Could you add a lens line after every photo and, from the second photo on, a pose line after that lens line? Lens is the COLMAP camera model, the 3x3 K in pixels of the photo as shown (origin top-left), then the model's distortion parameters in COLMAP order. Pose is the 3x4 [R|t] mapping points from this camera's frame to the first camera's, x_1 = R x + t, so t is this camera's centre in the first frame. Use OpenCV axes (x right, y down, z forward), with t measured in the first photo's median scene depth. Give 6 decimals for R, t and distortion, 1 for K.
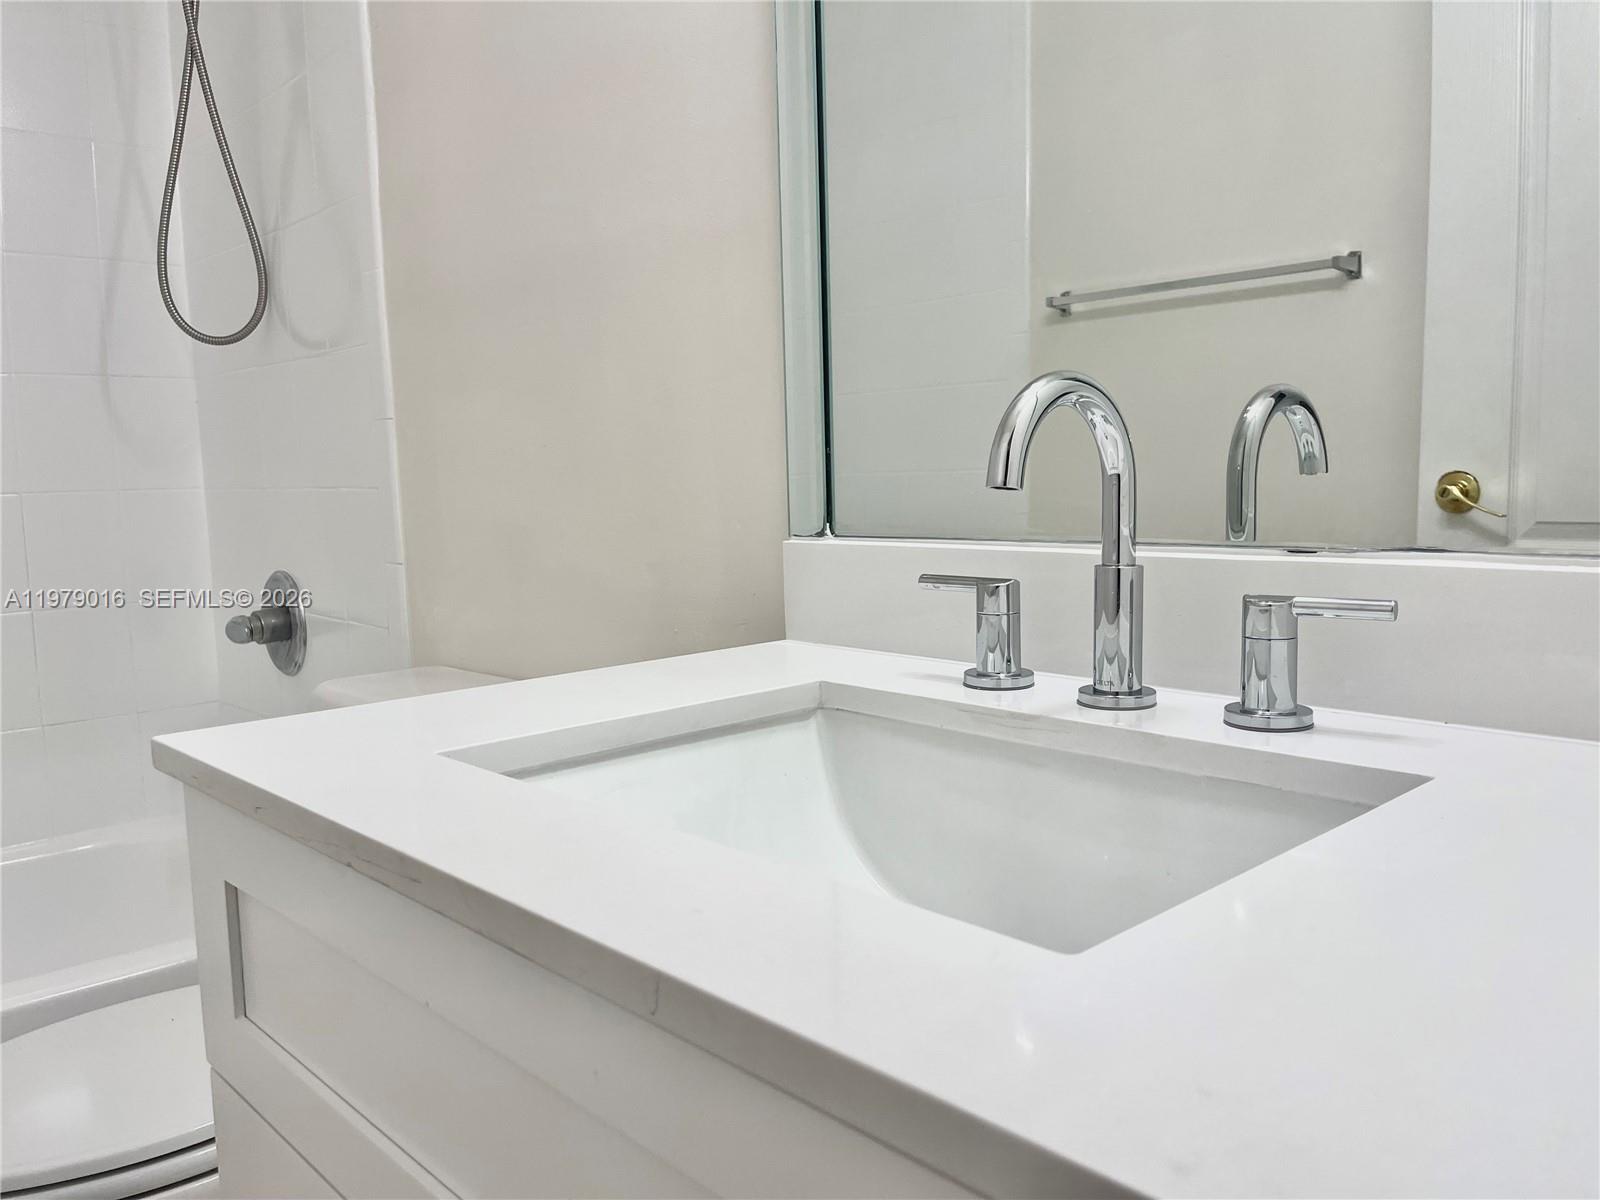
lens RADIAL K [[1214.1, 0, 798.8], [0, 1214.1, 597.1], [0, 0, 1]] dist [0.068073, -0.090977]
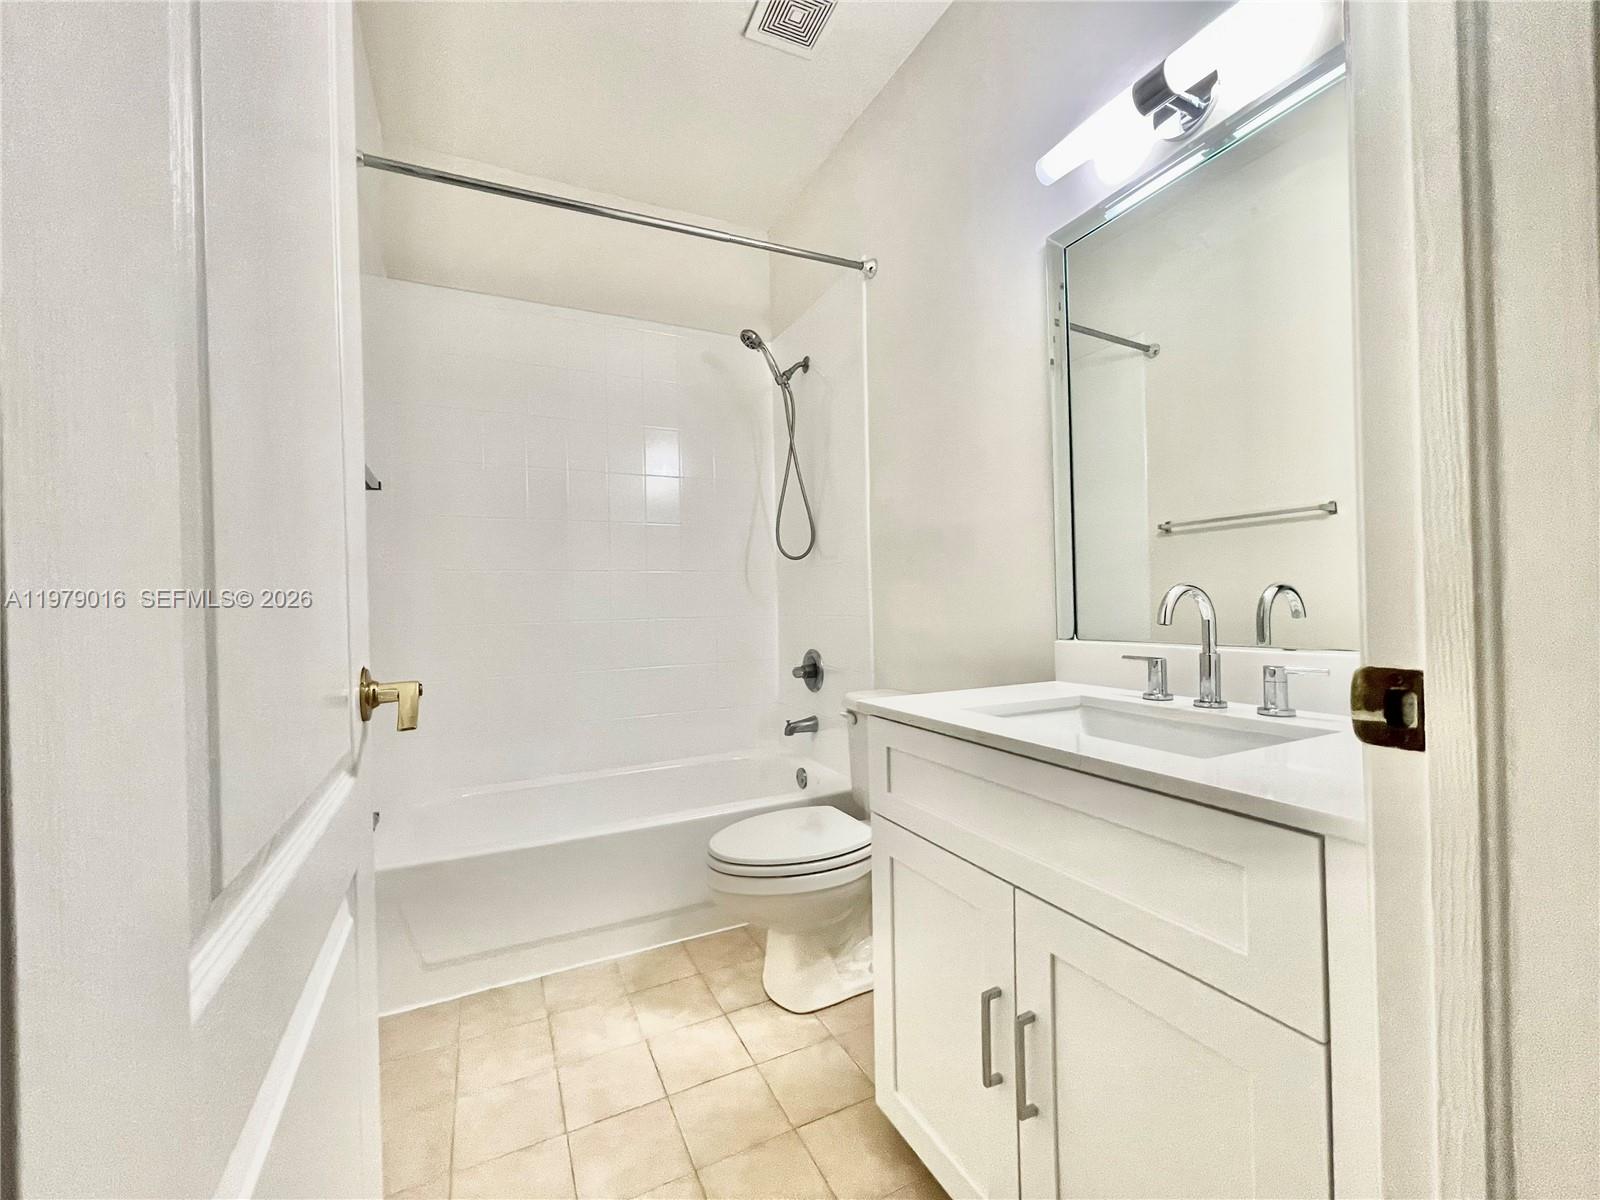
lens RADIAL K [[649.4, 0, 787.0], [0, 649.4, 598.3], [0, 0, 1]] dist [-0.008003, -0.000017]
pose [[0.953264, 0.001005, -0.302138, -0.148118], [-0.033342, 0.994237, -0.101888, 0.022137], [0.300294, 0.107200, 0.947803, -0.487637]]
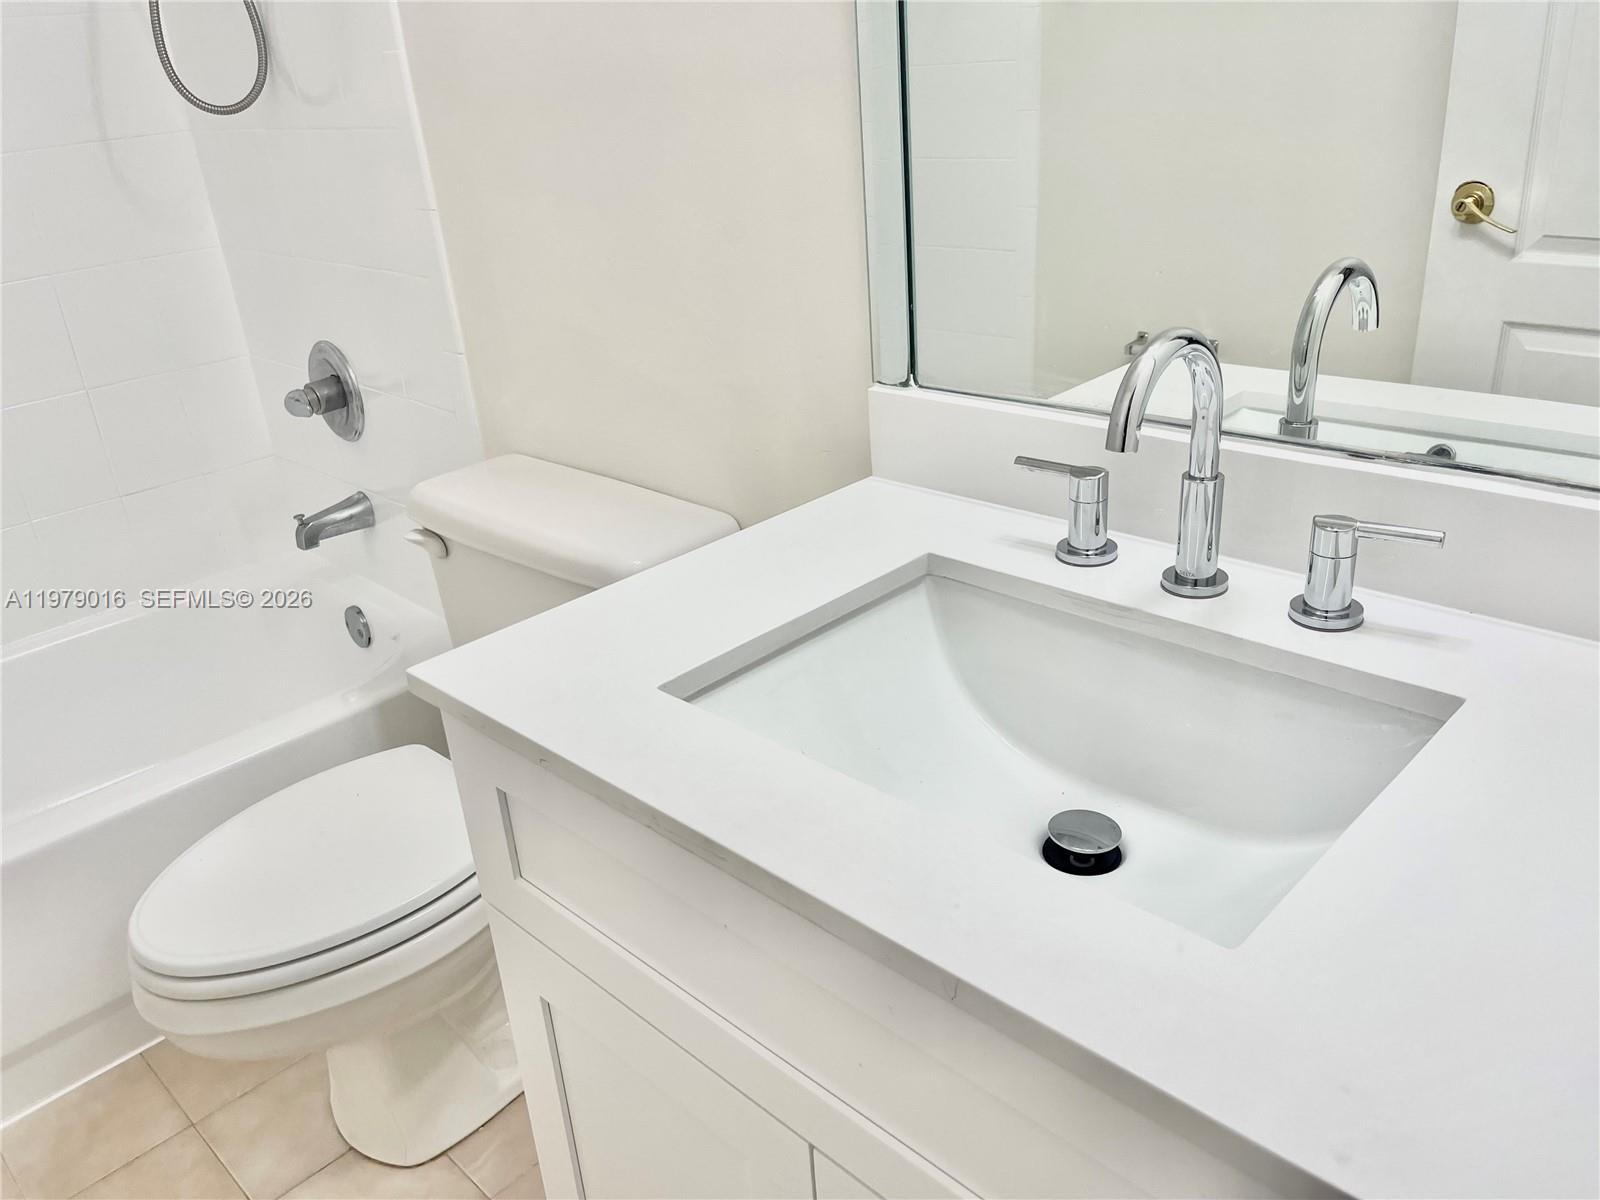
lens RADIAL K [[1214.1, 0, 783.3], [0, 1214.1, 597.8], [0, 0, 1]] dist [0.068073, -0.090977]
pose [[0.998196, -0.058300, 0.014368, -0.126019], [0.050538, 0.944962, 0.323254, -0.245660], [-0.032423, -0.321944, 0.946203, -0.098140]]
